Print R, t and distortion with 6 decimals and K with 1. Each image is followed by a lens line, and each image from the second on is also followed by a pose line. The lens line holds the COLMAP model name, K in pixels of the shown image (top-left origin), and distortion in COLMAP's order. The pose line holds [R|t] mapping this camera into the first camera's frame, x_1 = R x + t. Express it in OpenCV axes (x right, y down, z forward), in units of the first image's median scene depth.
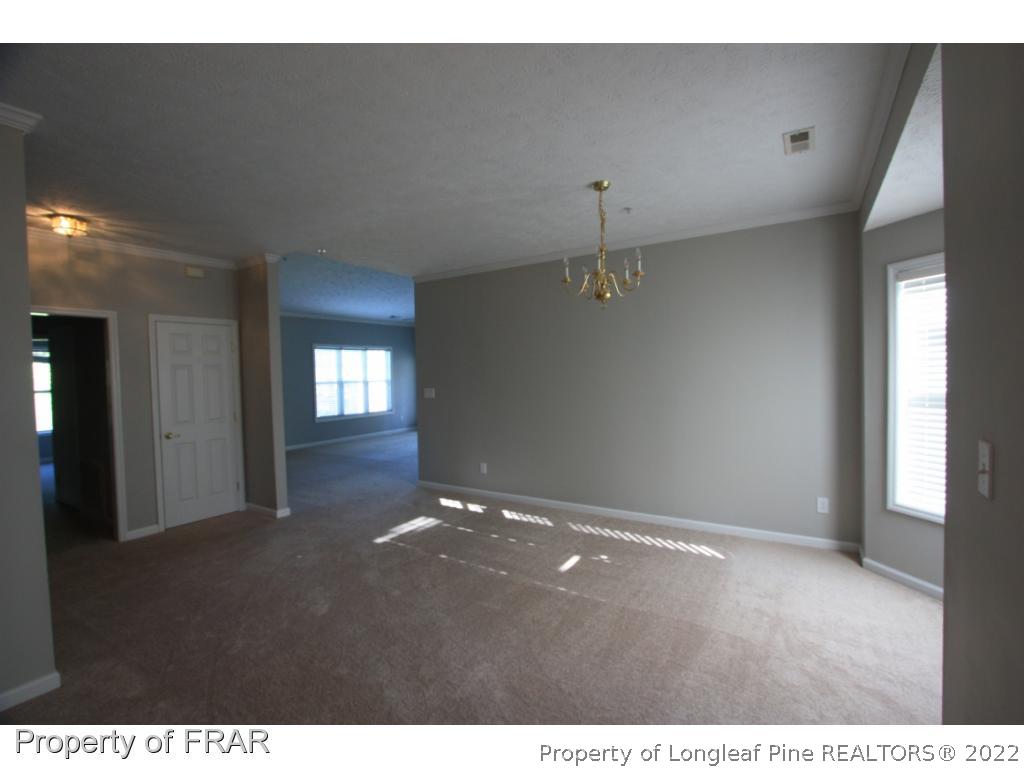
lens RADIAL K [[471.6, 0, 508.8], [0, 471.6, 383.0], [0, 0, 1]] dist [-0.030366, 0.008408]
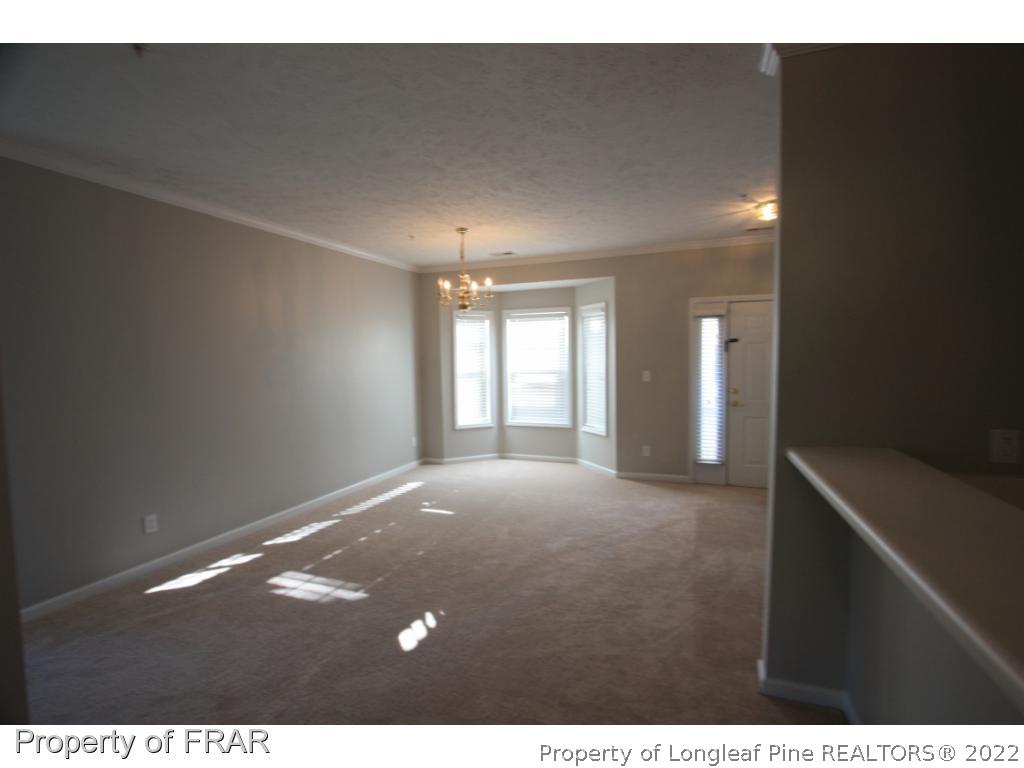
lens RADIAL K [[471.6, 0, 508.8], [0, 471.6, 383.0], [0, 0, 1]] dist [-0.030366, 0.008408]
pose [[-0.185300, -0.025808, 0.982343, -0.935377], [0.047528, 0.998250, 0.035191, 0.004543], [-0.981532, 0.053210, -0.183749, 0.842639]]
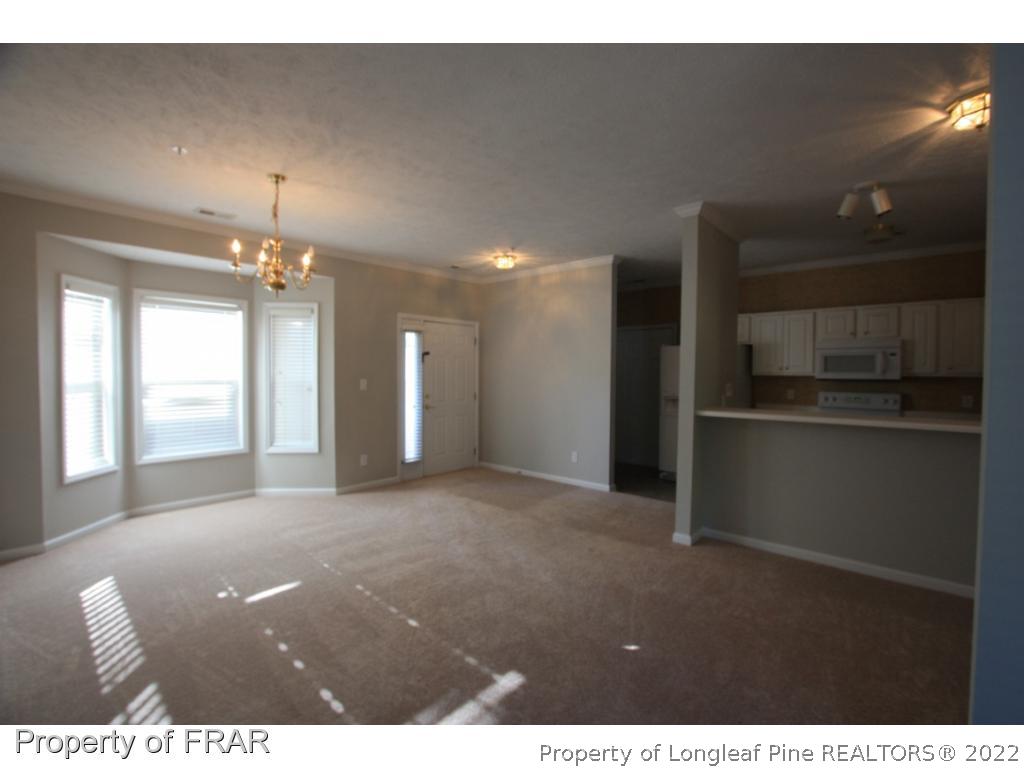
lens RADIAL K [[471.6, 0, 508.8], [0, 471.6, 383.0], [0, 0, 1]] dist [-0.030366, 0.008408]
pose [[-0.985636, 0.013966, 0.168307, -0.346558], [0.022185, 0.998646, 0.047052, -0.006542], [-0.167422, 0.050110, -0.984611, 1.427894]]
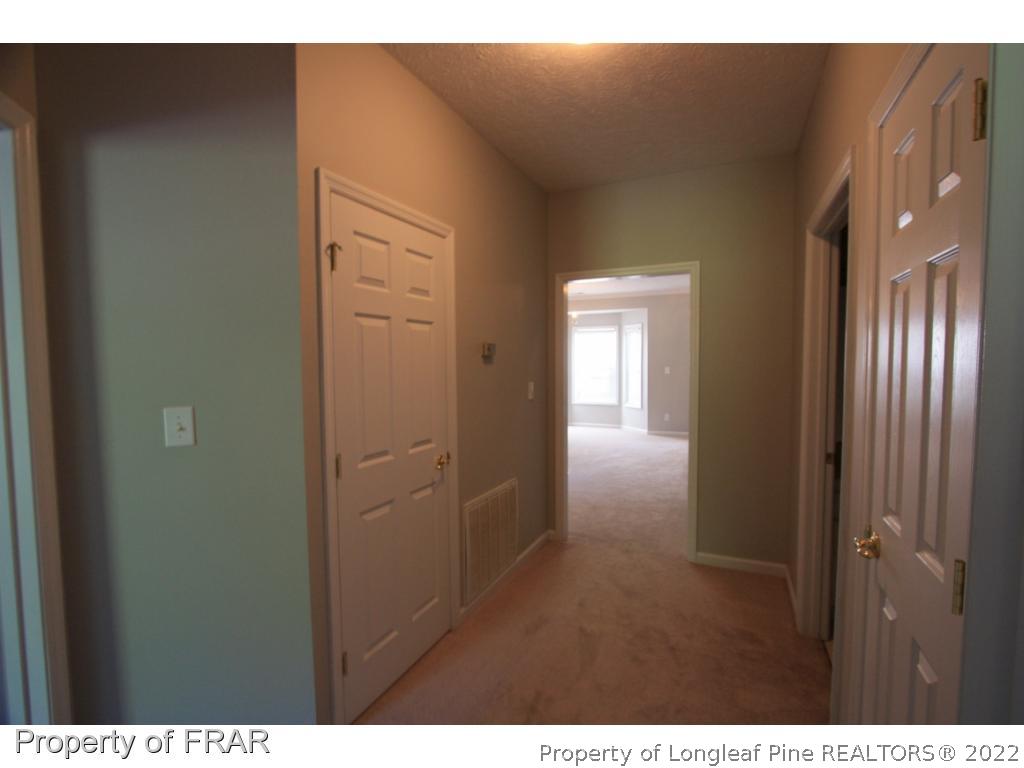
lens RADIAL K [[471.6, 0, 508.8], [0, 471.6, 383.0], [0, 0, 1]] dist [-0.030366, 0.008408]
pose [[-0.117597, -0.022531, 0.992806, -1.708406], [0.039468, 0.998847, 0.027343, 0.020009], [-0.992277, 0.042399, -0.116572, 1.168116]]
